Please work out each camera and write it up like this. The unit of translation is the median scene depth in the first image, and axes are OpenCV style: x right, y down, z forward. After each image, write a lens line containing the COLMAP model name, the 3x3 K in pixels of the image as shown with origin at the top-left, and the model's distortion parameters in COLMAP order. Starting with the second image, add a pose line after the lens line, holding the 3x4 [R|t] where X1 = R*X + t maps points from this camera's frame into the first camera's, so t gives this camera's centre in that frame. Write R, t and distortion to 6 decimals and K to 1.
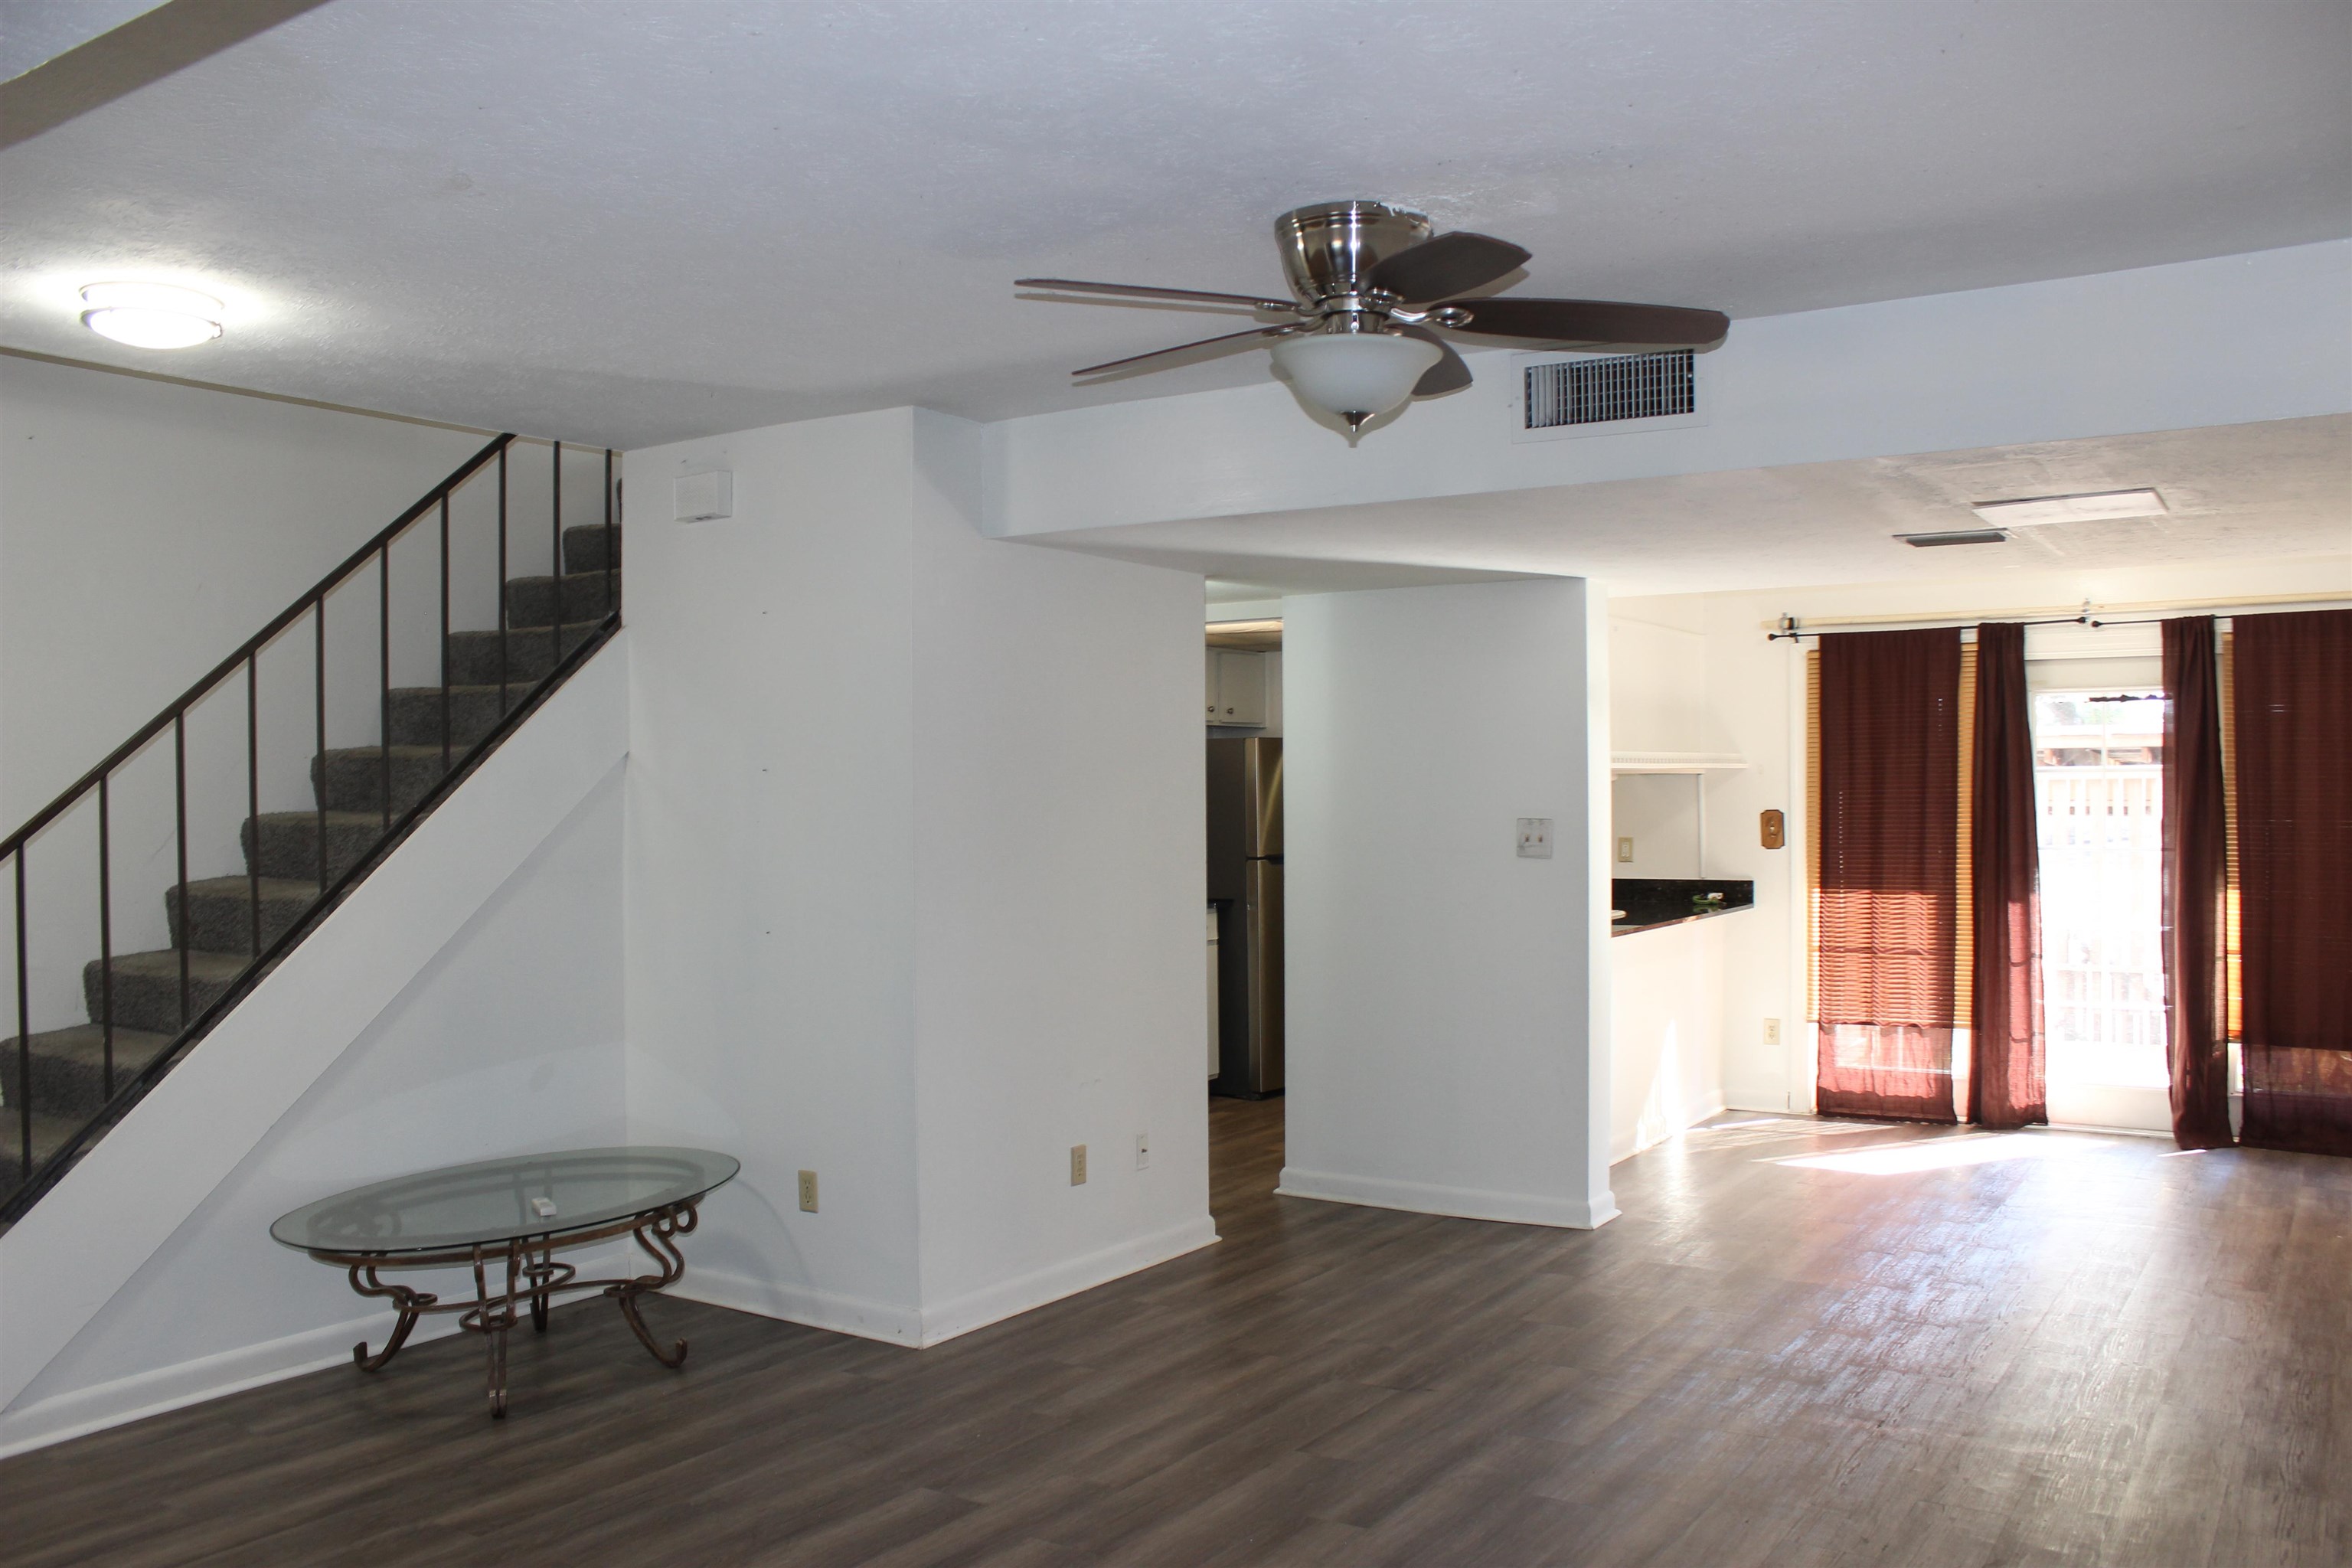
lens RADIAL K [[1913.4, 0, 1105.8], [0, 1913.4, 785.5], [0, 0, 1]] dist [-0.122890, 0.085710]
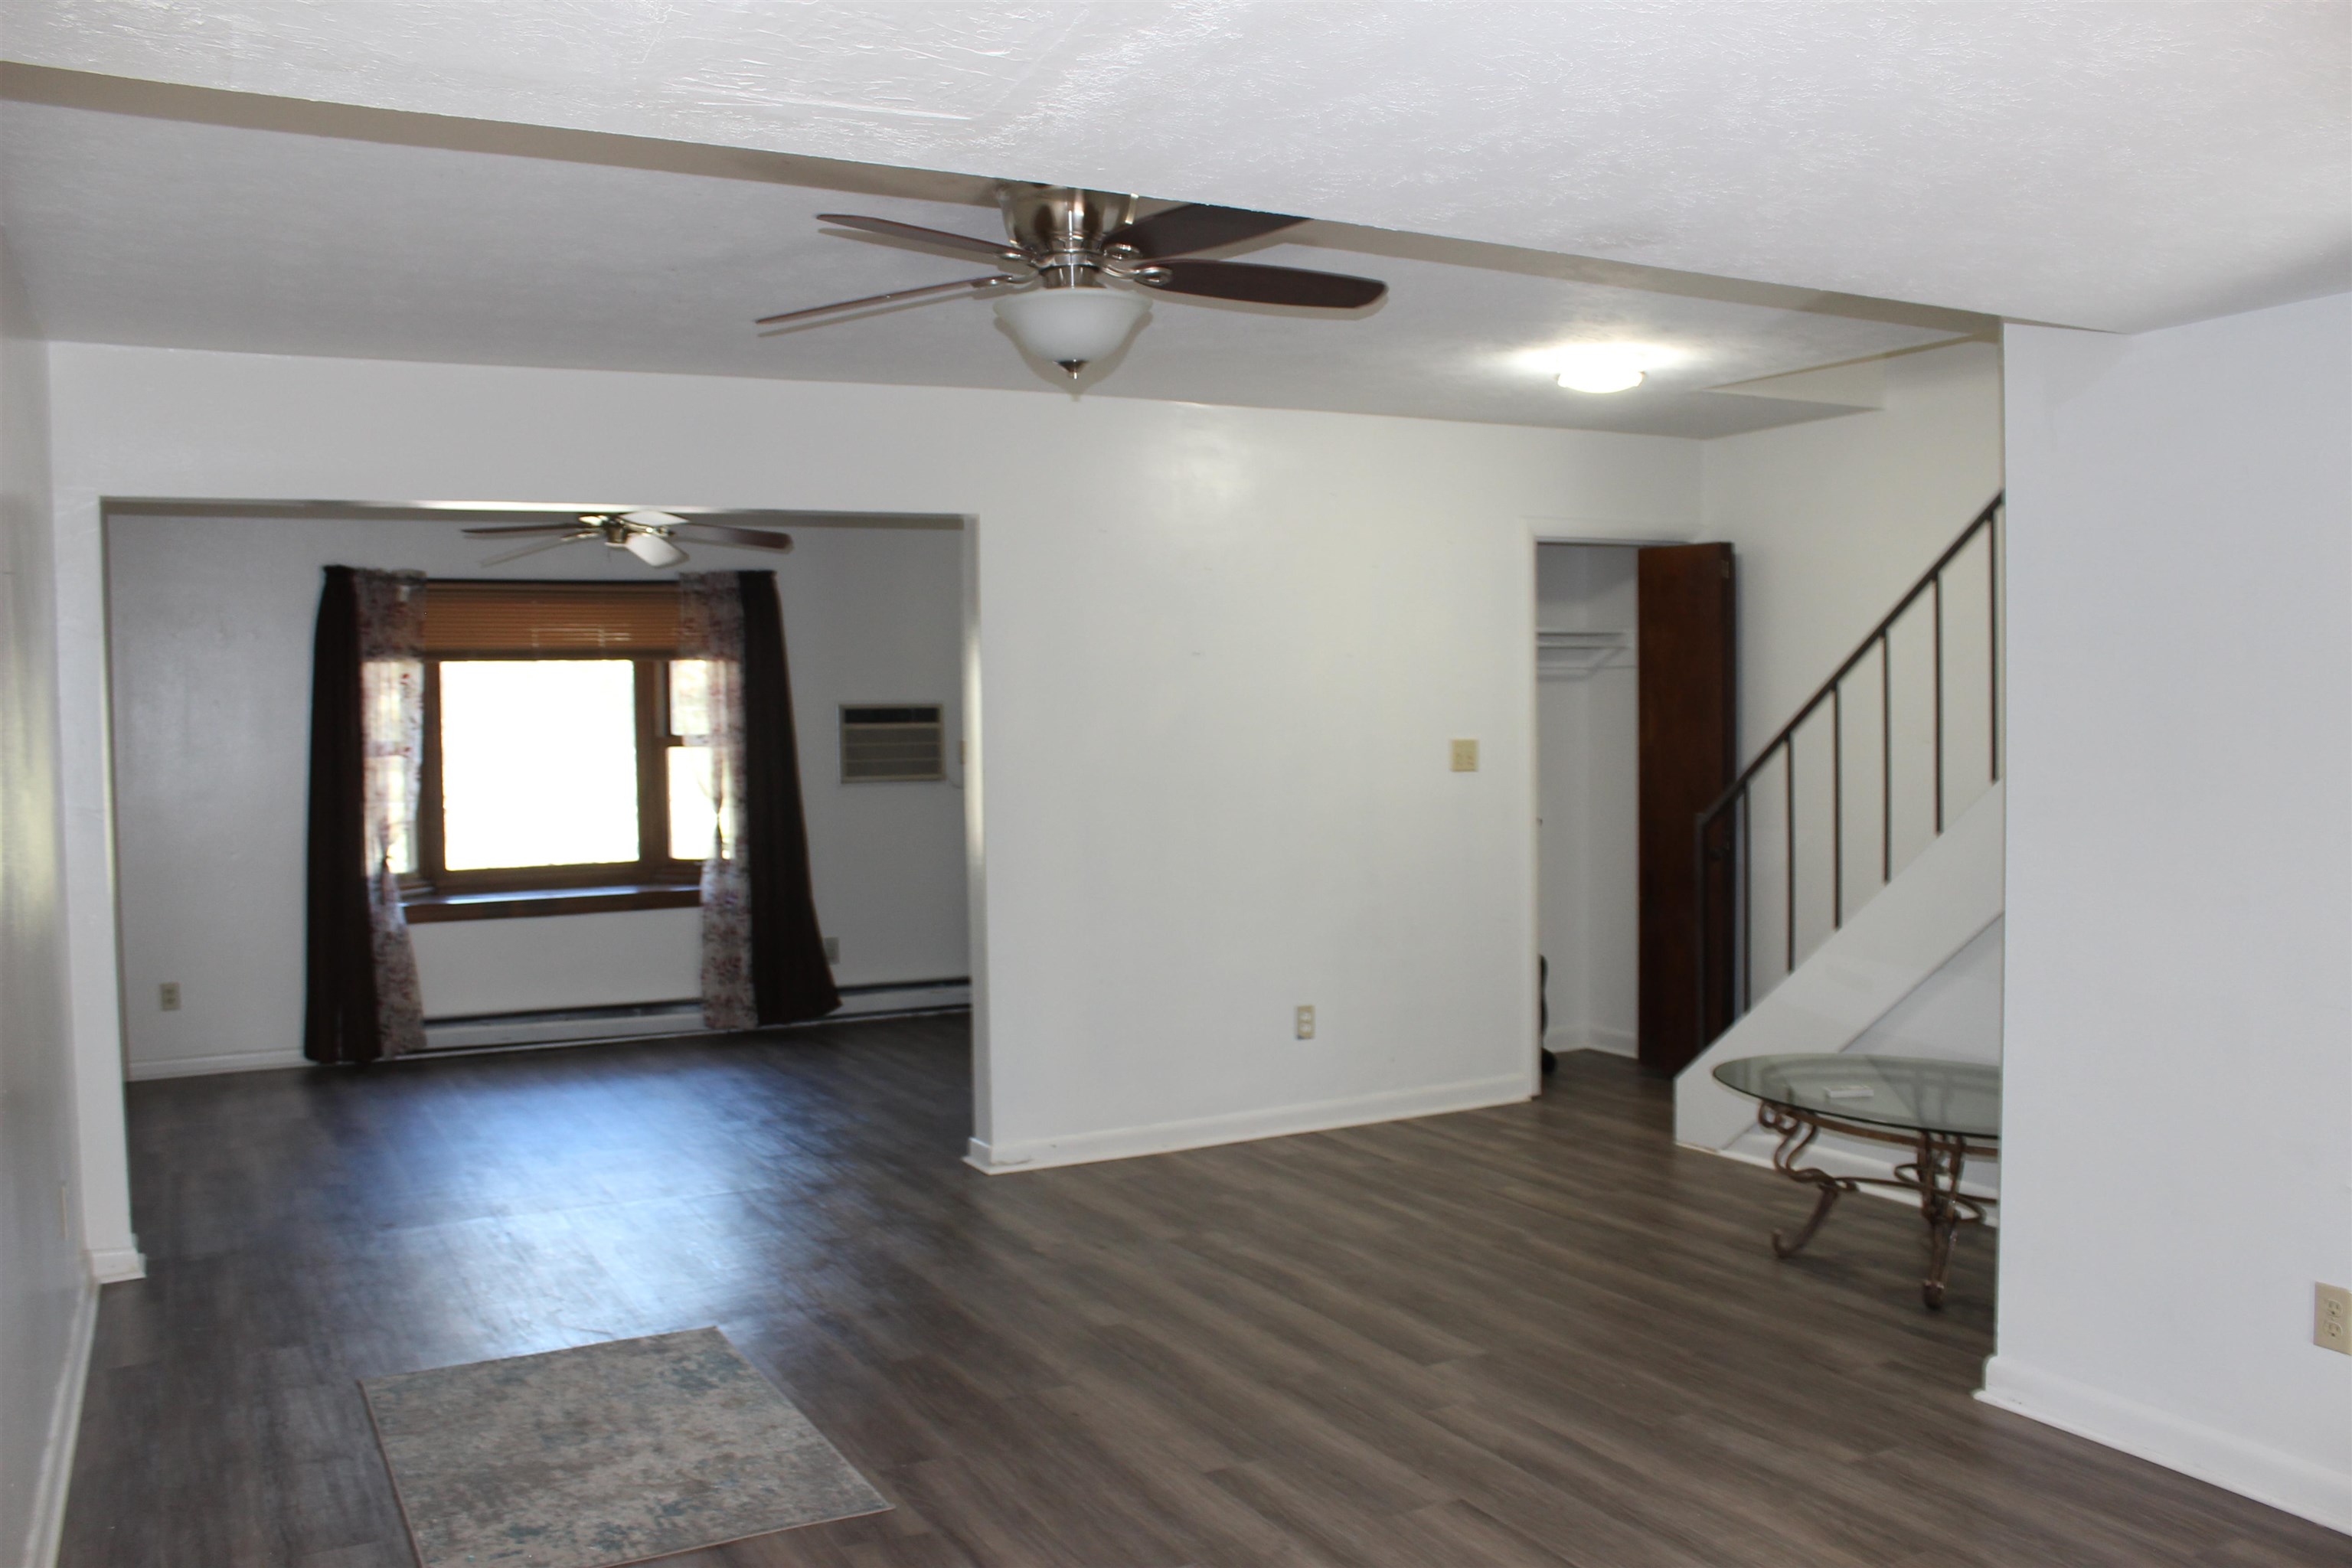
lens RADIAL K [[1920.8, 0, 1159.8], [0, 1920.8, 795.9], [0, 0, 1]] dist [-0.176052, 0.168641]
pose [[-0.453614, 0.055485, -0.889470, 0.781740], [0.023024, 0.998457, 0.050541, 0.001349], [0.890901, 0.002447, -0.454191, 1.125204]]
